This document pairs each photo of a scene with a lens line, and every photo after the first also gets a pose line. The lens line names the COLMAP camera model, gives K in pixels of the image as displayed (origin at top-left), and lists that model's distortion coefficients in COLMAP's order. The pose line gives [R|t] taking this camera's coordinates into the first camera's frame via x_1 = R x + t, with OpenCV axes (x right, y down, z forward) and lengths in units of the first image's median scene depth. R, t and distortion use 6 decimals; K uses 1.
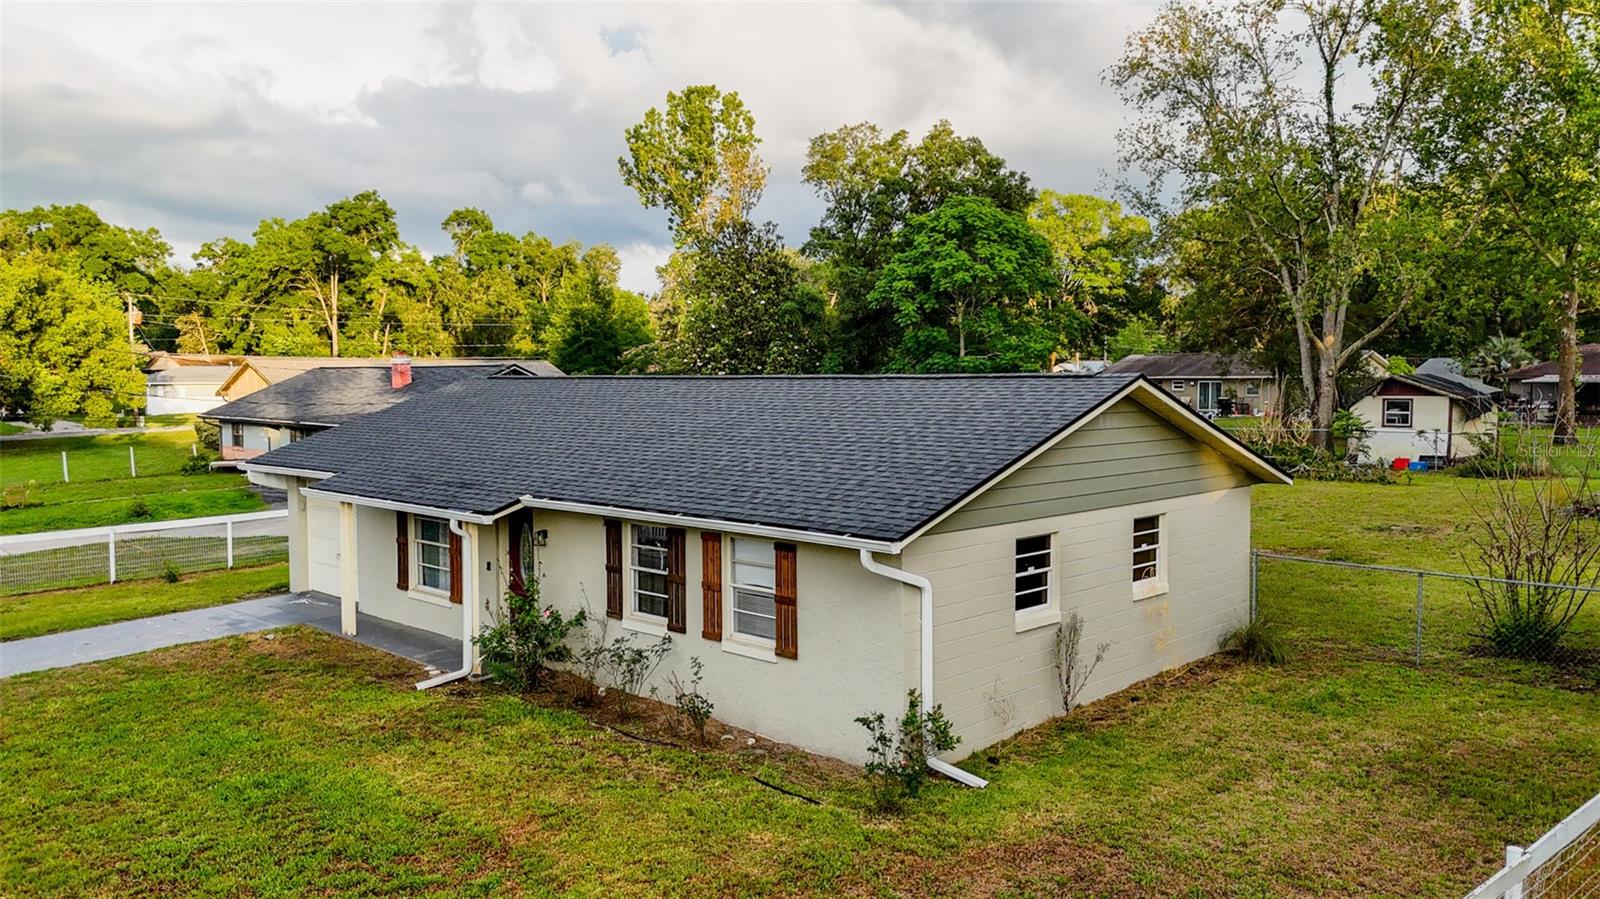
lens RADIAL K [[1188.8, 0, 801.8], [0, 1188.8, 449.7], [0, 0, 1]] dist [0.057313, -0.044209]
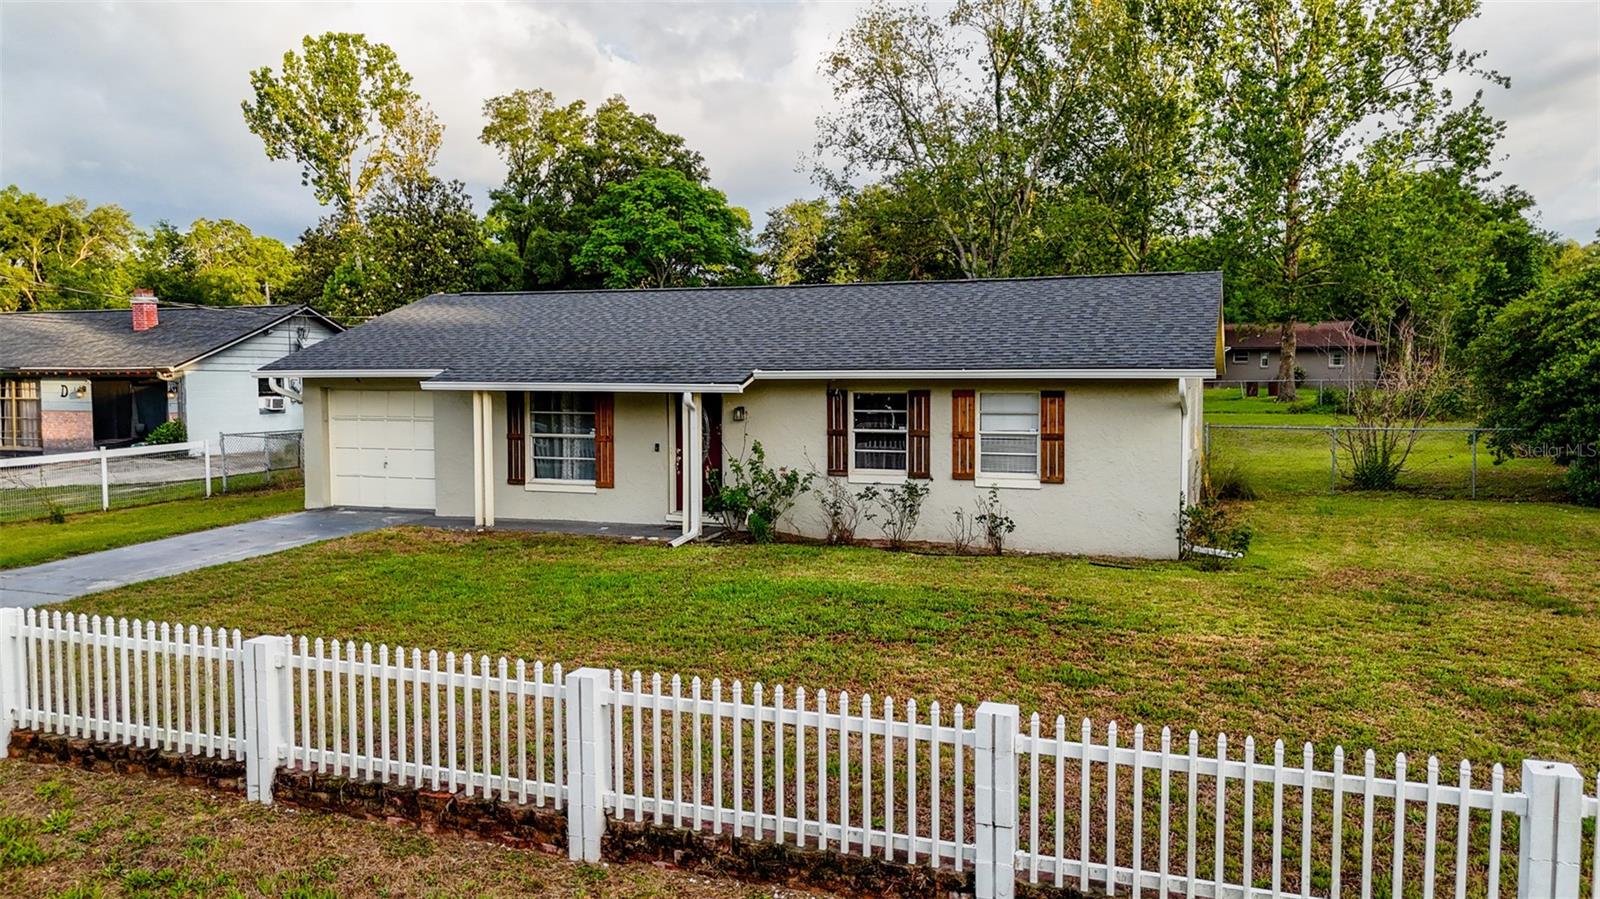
lens RADIAL K [[1184.6, 0, 804.4], [0, 1184.6, 452.8], [0, 0, 1]] dist [0.074506, -0.075249]
pose [[0.916336, -0.026113, 0.399558, -0.180929], [0.023760, 0.999659, 0.010840, 0.029970], [-0.399705, -0.000440, 0.916644, -0.008495]]
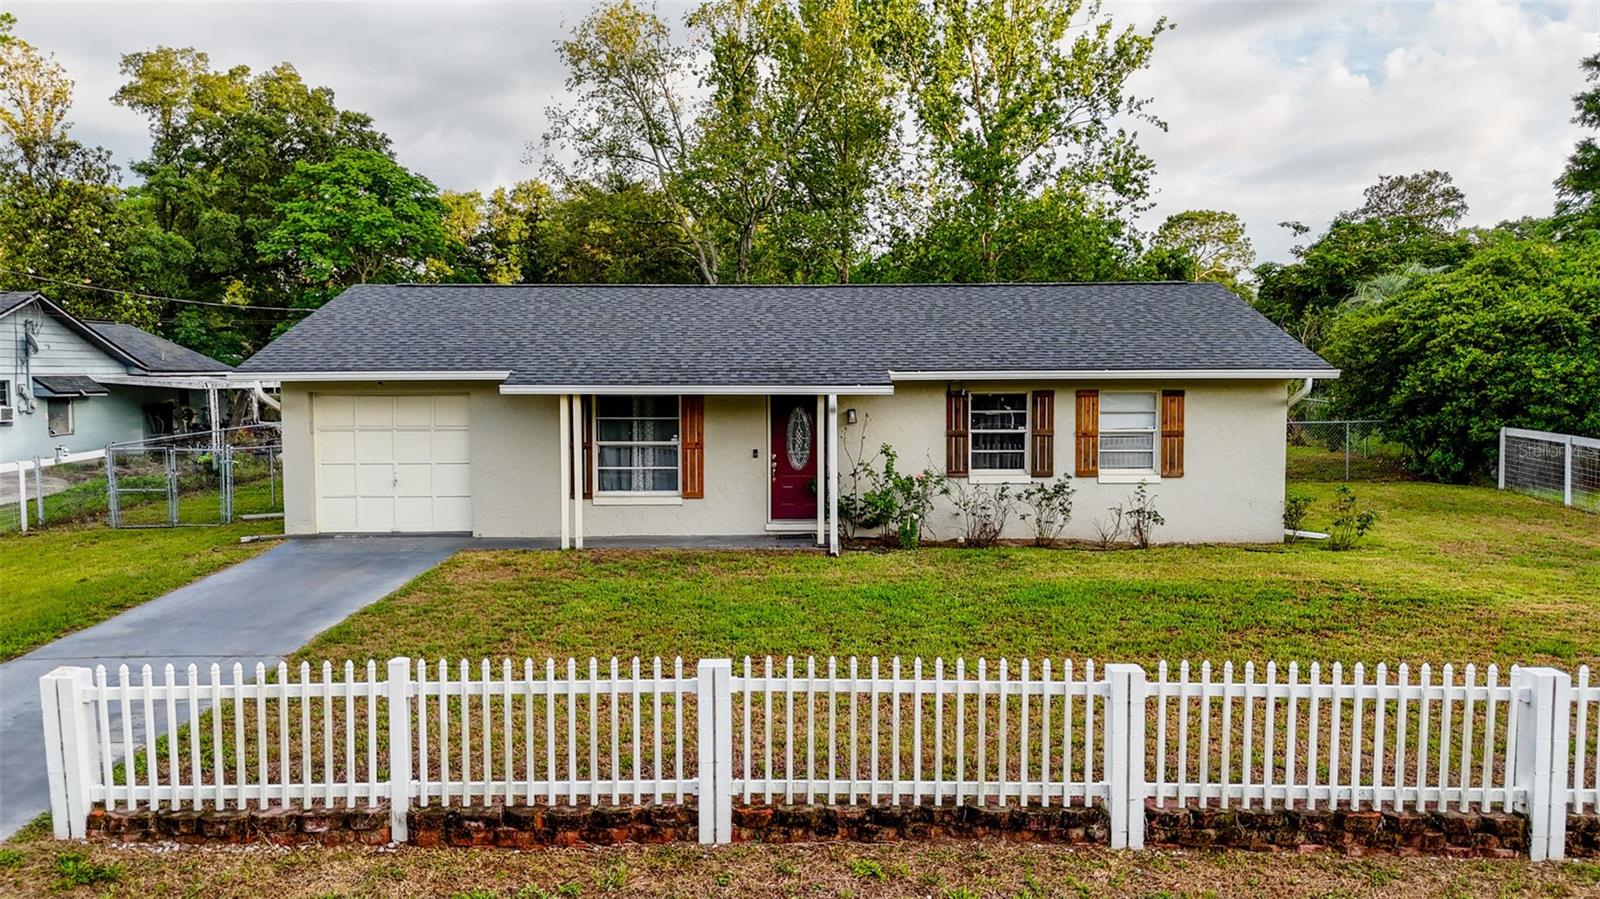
lens RADIAL K [[1188.8, 0, 801.8], [0, 1188.8, 449.7], [0, 0, 1]] dist [0.057313, -0.044209]
pose [[0.717533, -0.043627, 0.695157, -0.297746], [0.043740, 0.998889, 0.017541, 0.025029], [-0.695149, 0.017820, 0.718644, 0.080605]]
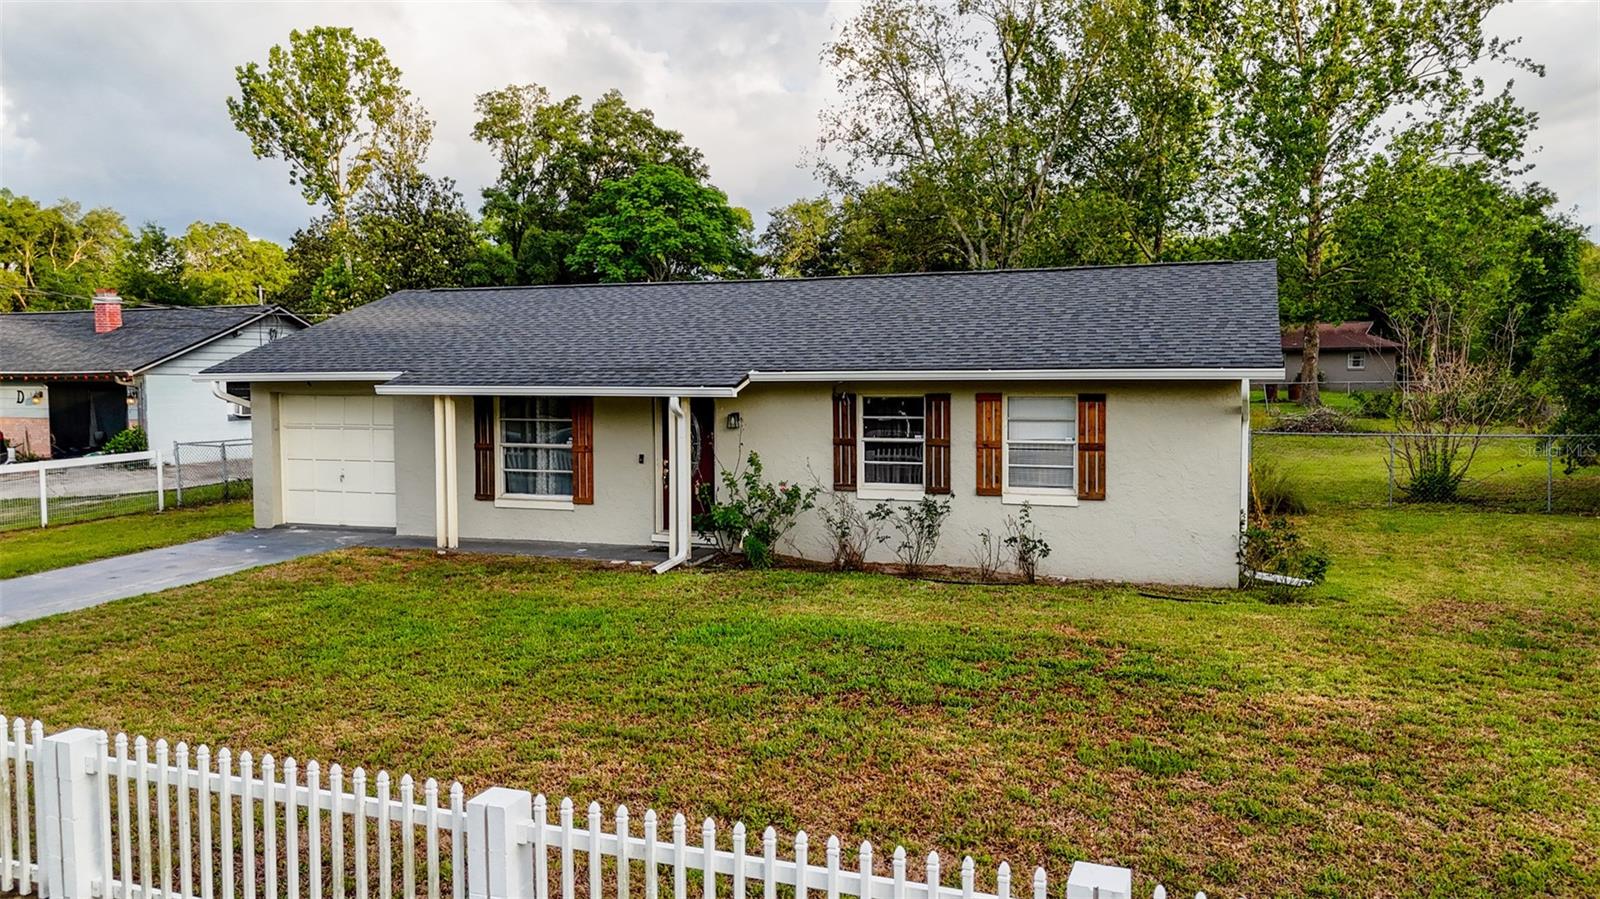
lens RADIAL K [[1184.6, 0, 804.4], [0, 1184.6, 452.8], [0, 0, 1]] dist [0.074506, -0.075249]
pose [[0.917381, -0.026878, 0.397102, -0.165631], [0.025974, 0.999633, 0.007657, 0.028356], [-0.397162, 0.003289, 0.917743, 0.026235]]
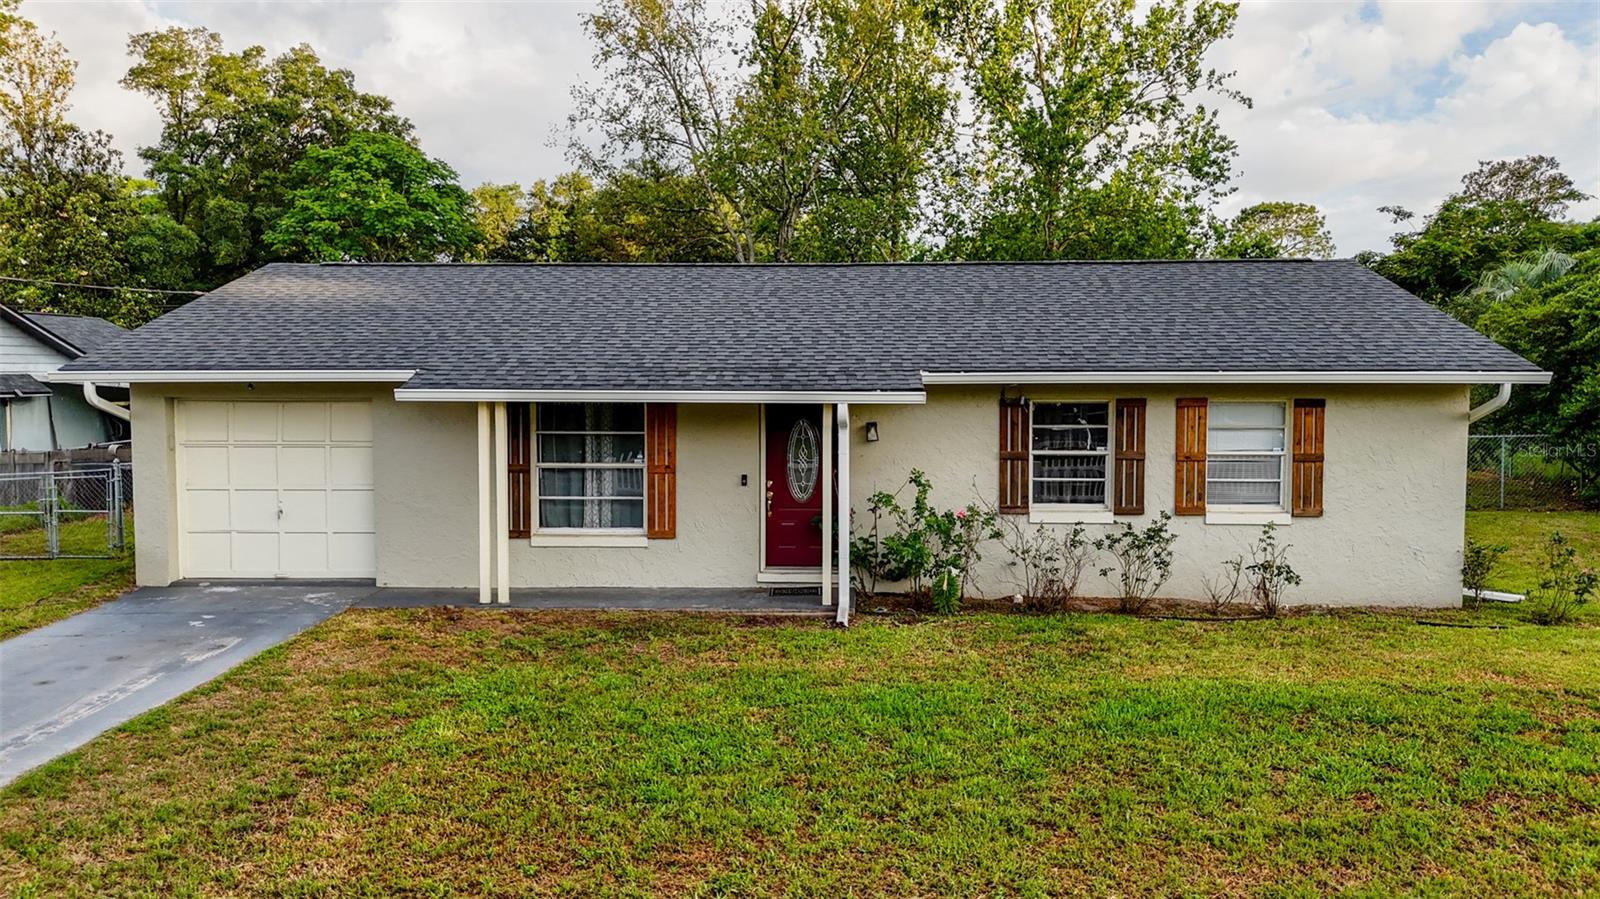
lens RADIAL K [[1189.7, 0, 802.4], [0, 1189.7, 449.1], [0, 0, 1]] dist [0.058009, -0.046084]
pose [[0.749942, -0.038640, 0.660374, -0.234916], [0.038144, 0.999157, 0.015145, 0.021554], [-0.660403, 0.013832, 0.750784, 0.129739]]
